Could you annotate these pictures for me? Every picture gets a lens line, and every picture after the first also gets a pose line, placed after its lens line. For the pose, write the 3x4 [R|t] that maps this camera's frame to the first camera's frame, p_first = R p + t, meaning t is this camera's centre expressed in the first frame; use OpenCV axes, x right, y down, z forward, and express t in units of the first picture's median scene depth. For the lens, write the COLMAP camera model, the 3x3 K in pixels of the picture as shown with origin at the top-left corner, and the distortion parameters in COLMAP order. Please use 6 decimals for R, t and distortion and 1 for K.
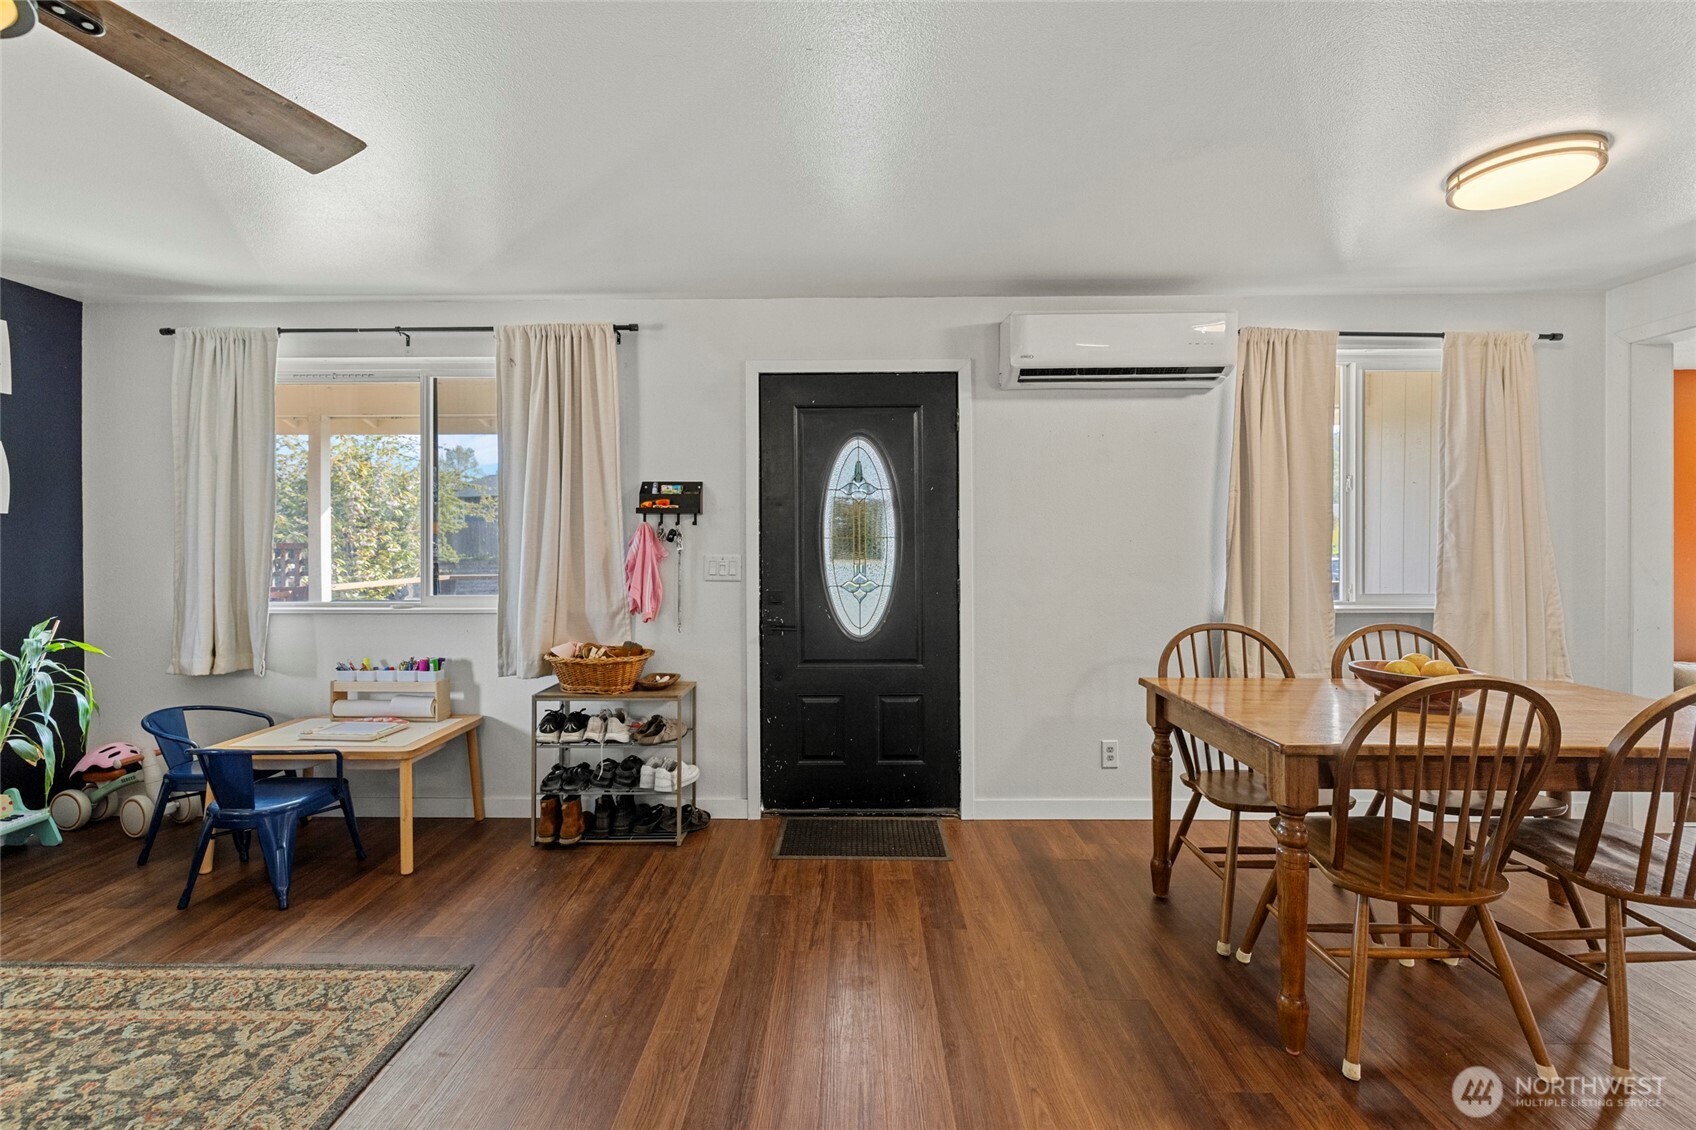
lens RADIAL K [[719.3, 0, 846.2], [0, 719.3, 546.6], [0, 0, 1]] dist [0.001187, -0.000051]
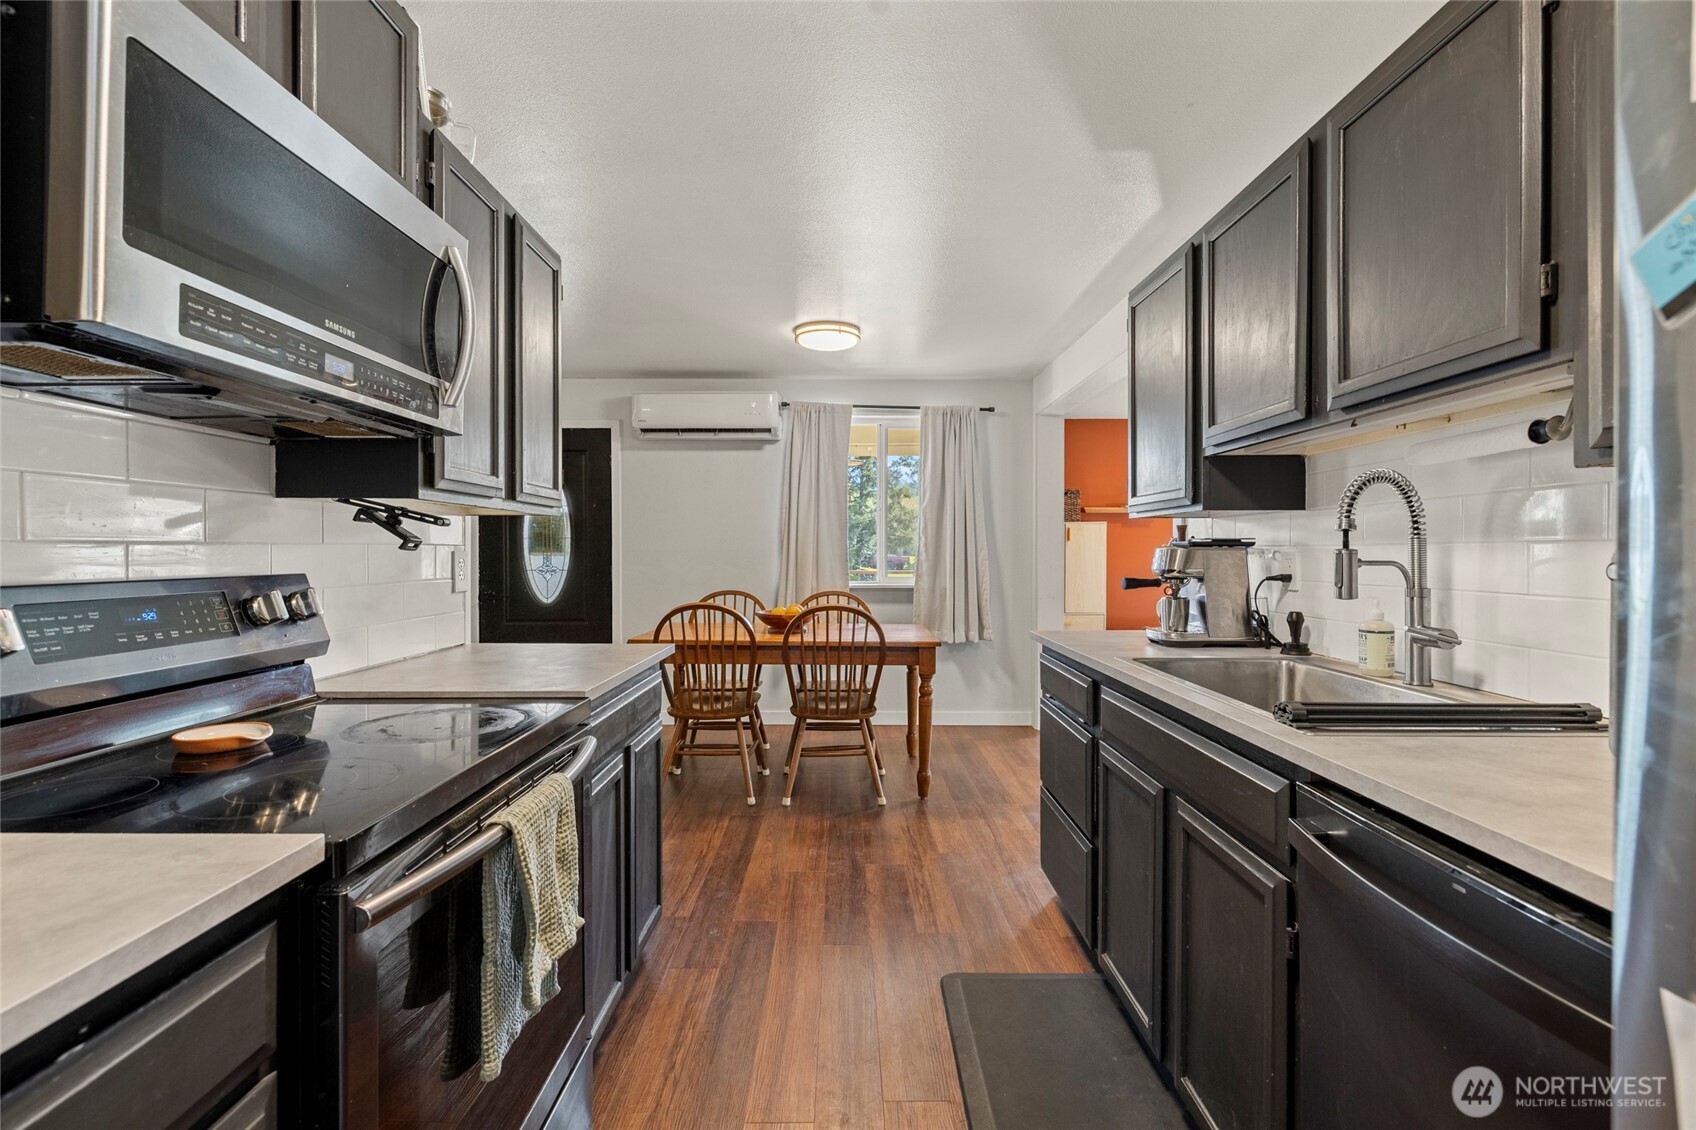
lens RADIAL K [[730.1, 0, 848.0], [0, 730.1, 565.0], [0, 0, 1]] dist [-0.000746, 0.000010]
pose [[0.999786, 0.002938, 0.020460, 0.646695], [-0.003207, 0.999909, 0.013102, 0.021882], [-0.020420, -0.013165, 0.999705, -0.561530]]
